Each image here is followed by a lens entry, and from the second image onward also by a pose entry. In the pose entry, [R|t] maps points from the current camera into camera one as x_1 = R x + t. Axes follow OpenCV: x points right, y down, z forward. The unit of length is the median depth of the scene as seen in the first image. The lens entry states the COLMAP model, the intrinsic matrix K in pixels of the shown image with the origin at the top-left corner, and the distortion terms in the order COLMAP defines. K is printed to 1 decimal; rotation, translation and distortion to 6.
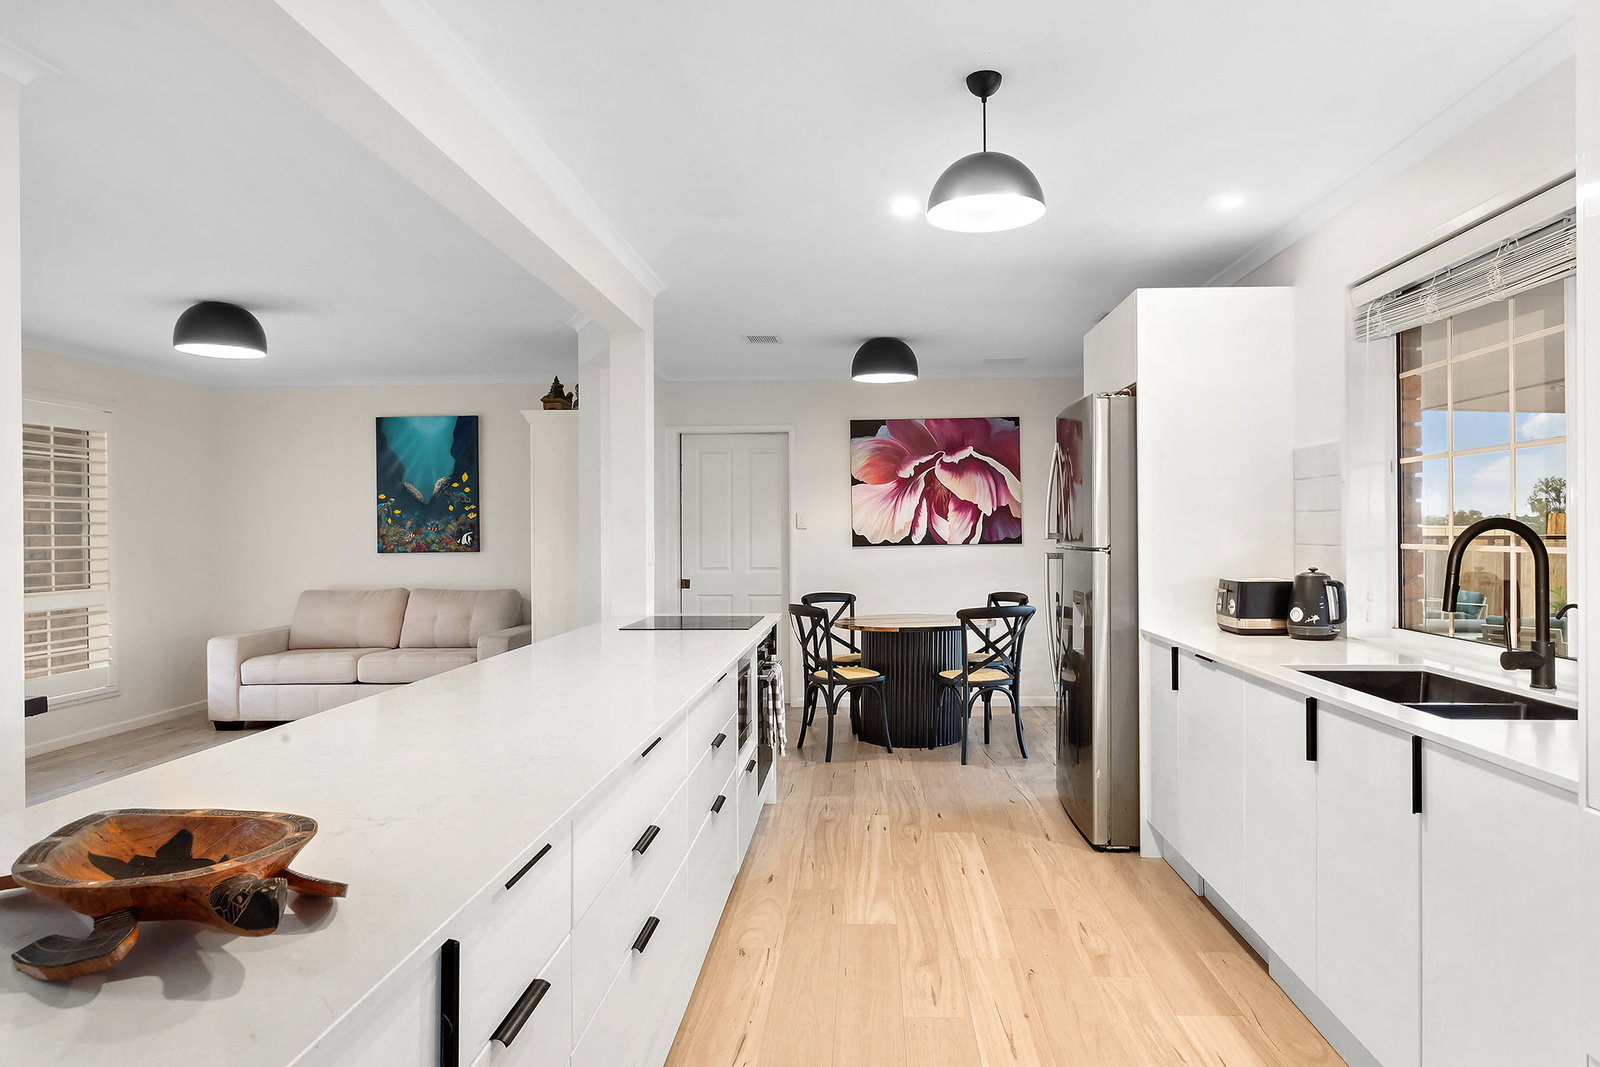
lens RADIAL K [[966.0, 0, 800.0], [0, 966.0, 533.5], [0, 0, 1]] dist [0.000018, 0.001644]
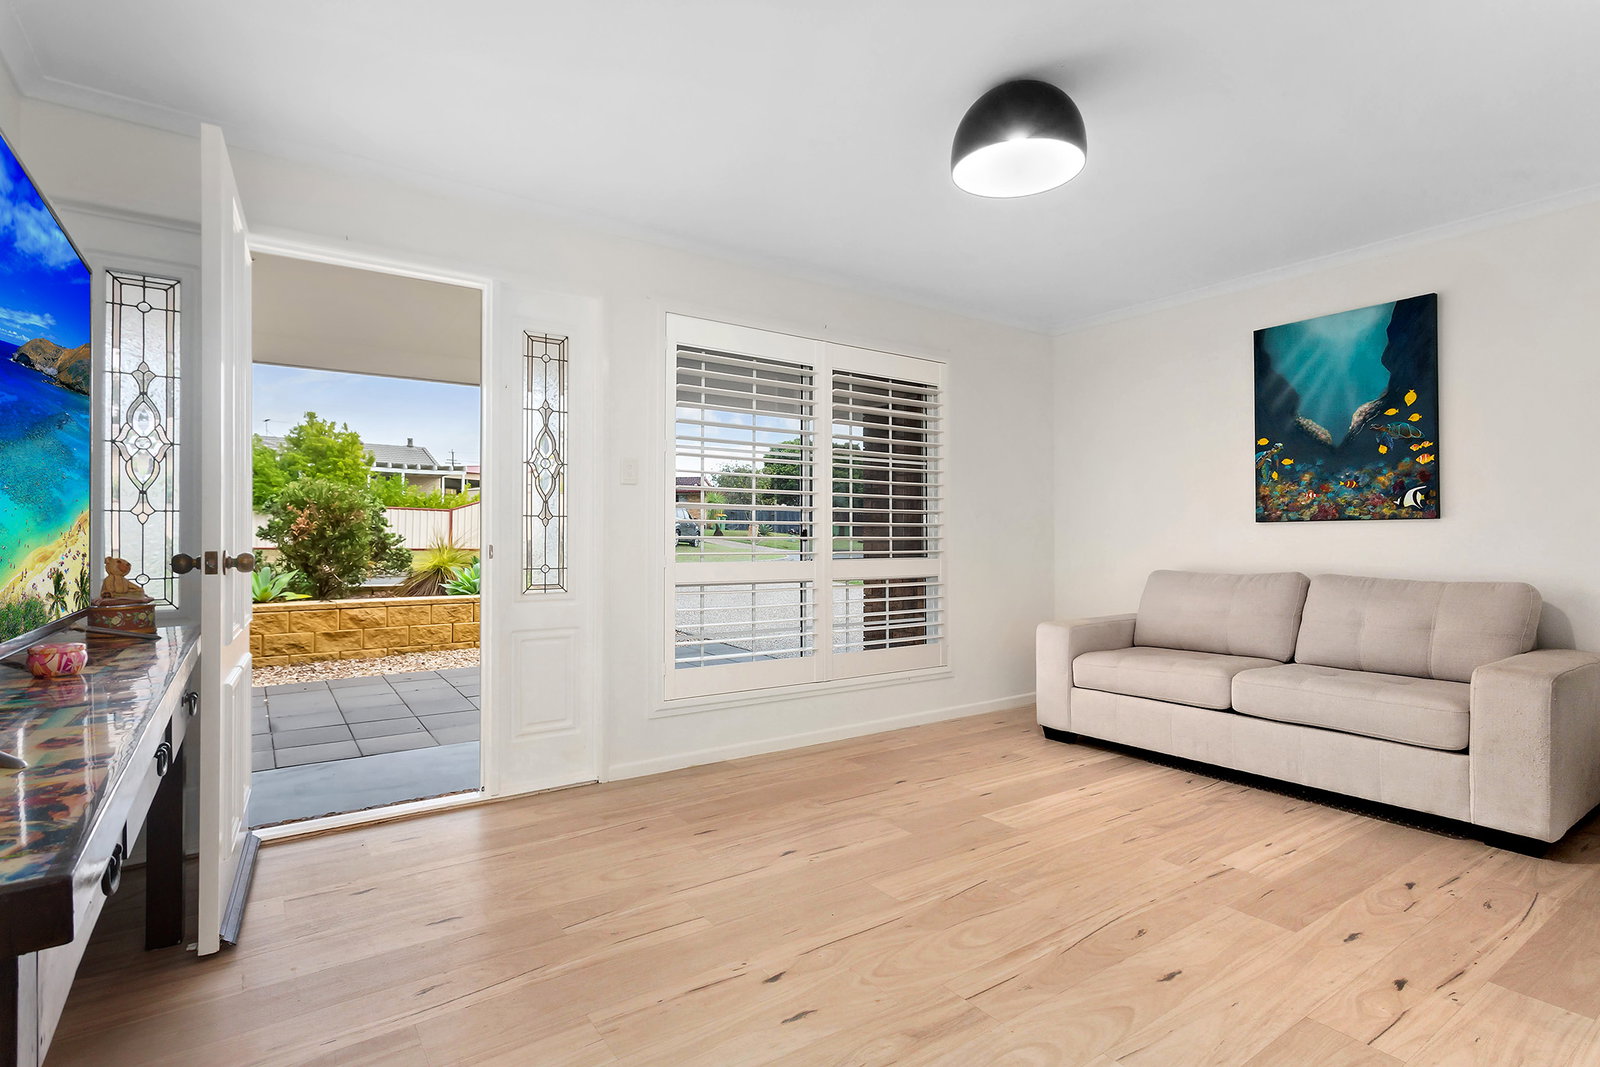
lens RADIAL K [[771.6, 0, 800.0], [0, 771.6, 533.5], [0, 0, 1]] dist [0.002519, 0.000499]
pose [[0.615289, 0.002603, -0.788297, -0.198014], [-0.004825, 0.999988, -0.000464, 0.030508], [0.788286, 0.004089, 0.615295, 0.391497]]
